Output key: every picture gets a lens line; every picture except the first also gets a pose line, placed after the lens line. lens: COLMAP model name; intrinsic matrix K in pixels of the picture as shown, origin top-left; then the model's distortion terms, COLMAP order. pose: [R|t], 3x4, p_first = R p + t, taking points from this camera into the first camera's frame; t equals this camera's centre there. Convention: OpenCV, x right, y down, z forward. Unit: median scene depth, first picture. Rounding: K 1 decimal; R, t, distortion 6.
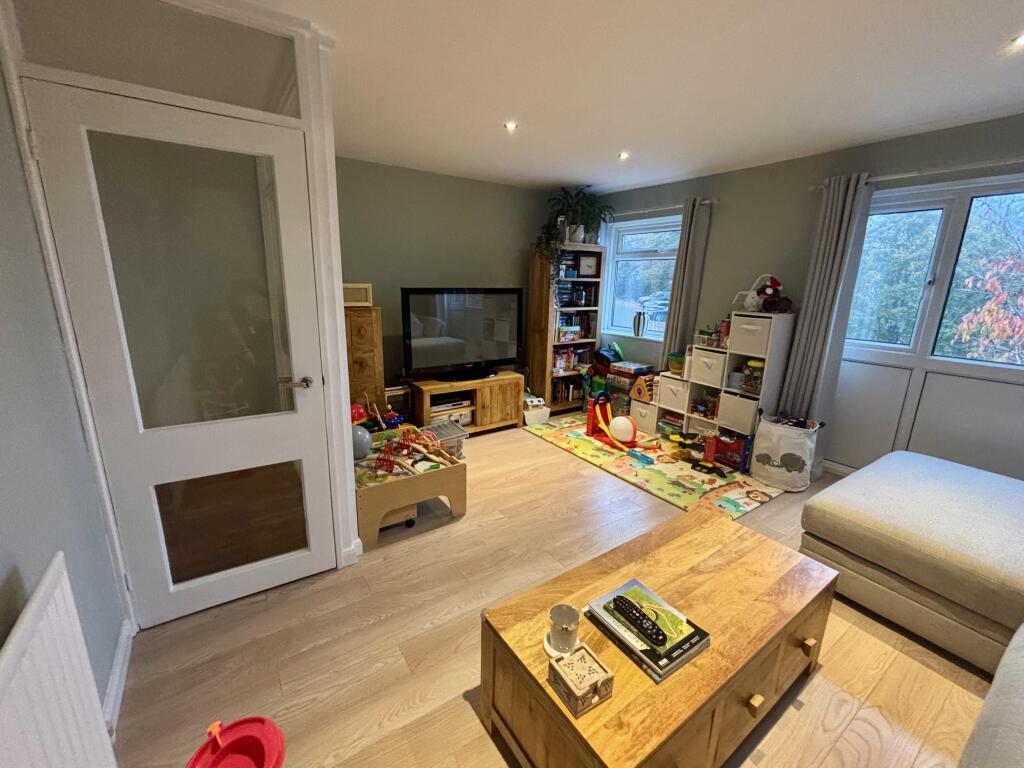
lens RADIAL K [[419.4, 0, 515.3], [0, 419.4, 384.1], [0, 0, 1]] dist [-0.002985, -0.000221]
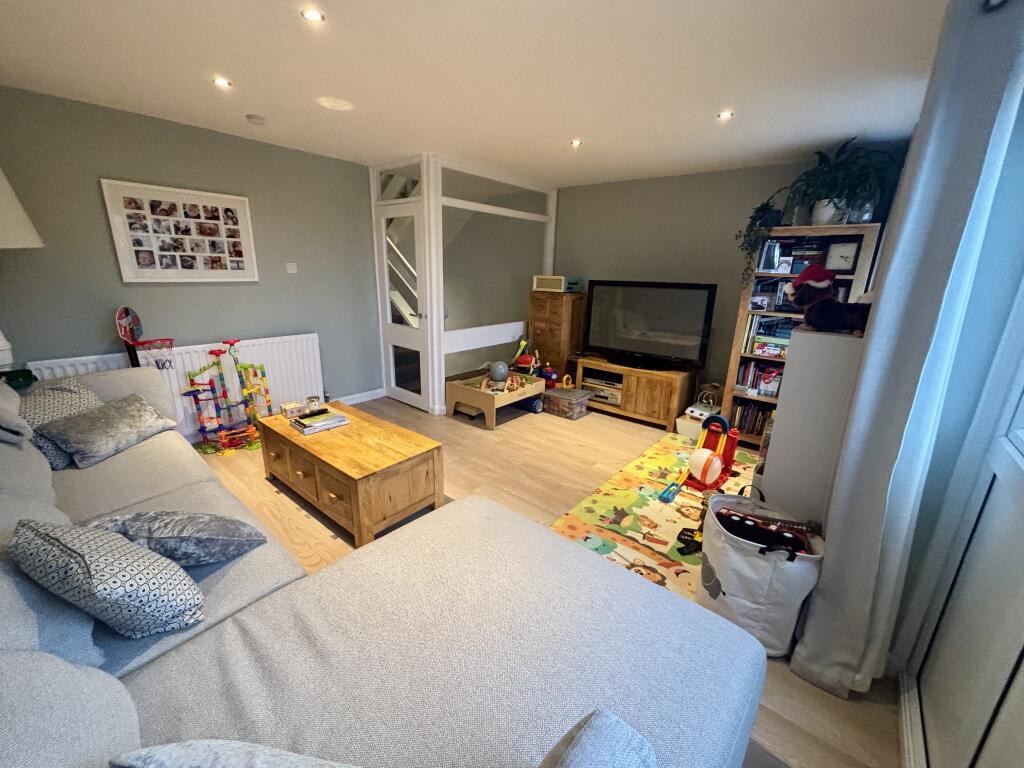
lens RADIAL K [[419.4, 0, 517.1], [0, 419.4, 383.8], [0, 0, 1]] dist [-0.002985, -0.000221]
pose [[0.275851, 0.237194, -0.931475, 0.910846], [-0.259852, 0.951393, 0.165312, -0.078575], [0.925410, 0.196444, 0.324078, 0.429867]]
